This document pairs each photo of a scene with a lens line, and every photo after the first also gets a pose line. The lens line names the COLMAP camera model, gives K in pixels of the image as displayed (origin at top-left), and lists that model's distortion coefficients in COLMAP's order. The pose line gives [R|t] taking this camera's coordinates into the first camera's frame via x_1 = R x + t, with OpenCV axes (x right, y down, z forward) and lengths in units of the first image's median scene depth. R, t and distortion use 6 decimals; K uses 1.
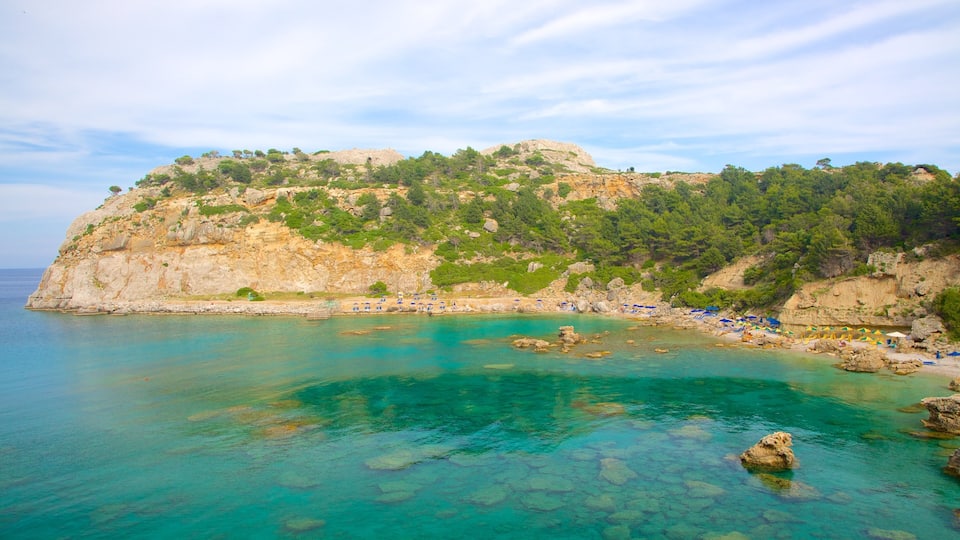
lens RADIAL K [[705.8, 0, 480.0], [0, 705.8, 270.0], [0, 0, 1]] dist [-0.111822, 0.098085]
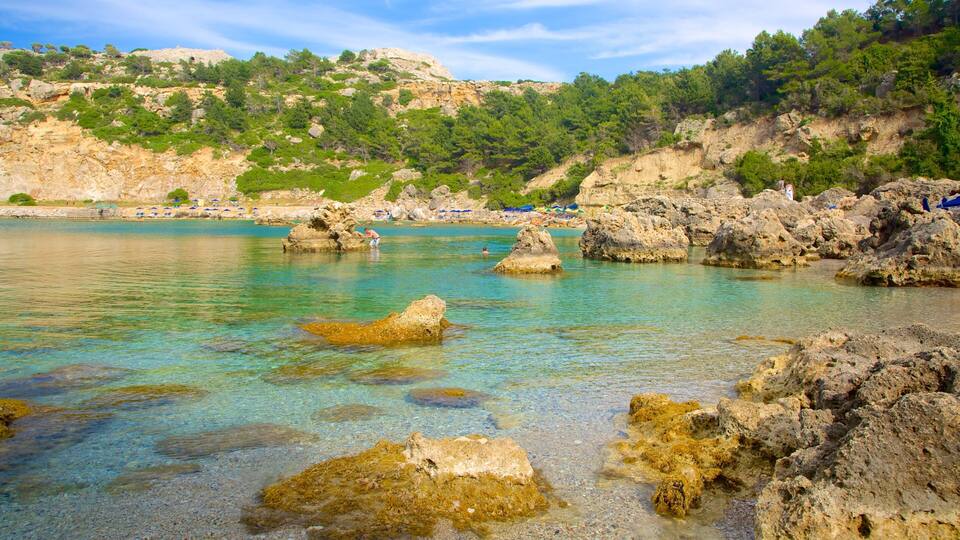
lens RADIAL K [[730.6, 0, 480.0], [0, 730.6, 270.0], [0, 0, 1]] dist [-0.101920, 0.087865]
pose [[0.991056, 0.019742, 0.131979, 0.100940], [-0.027140, 0.998145, 0.054489, 0.054465], [-0.130658, -0.057583, 0.989754, 0.069361]]
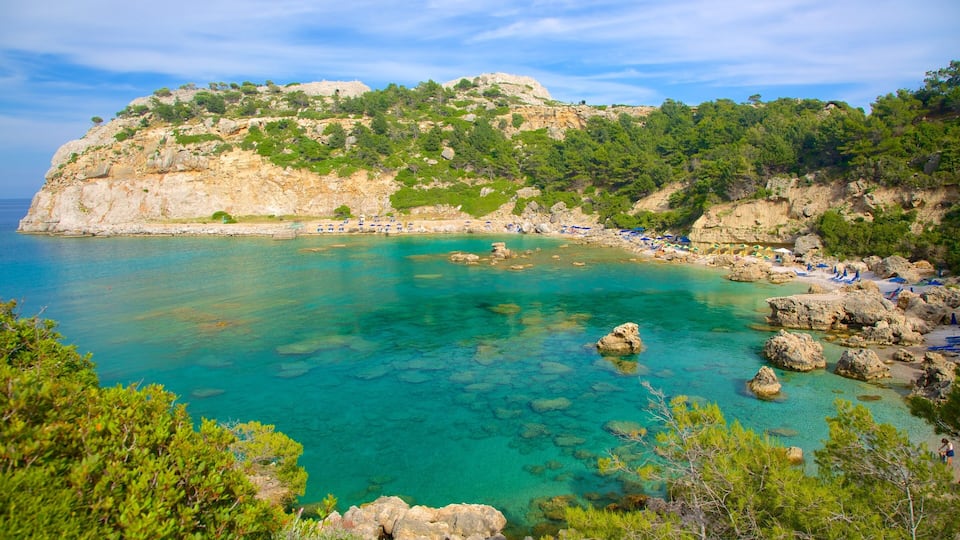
lens RADIAL K [[660.6, 0, 480.0], [0, 660.6, 270.0], [0, 0, 1]] dist [-0.122464, 0.074464]
pose [[0.999457, 0.000794, 0.032930, 0.031040], [-0.004315, 0.994248, 0.107011, 0.006020], [-0.032655, -0.107095, 0.993712, -0.017562]]
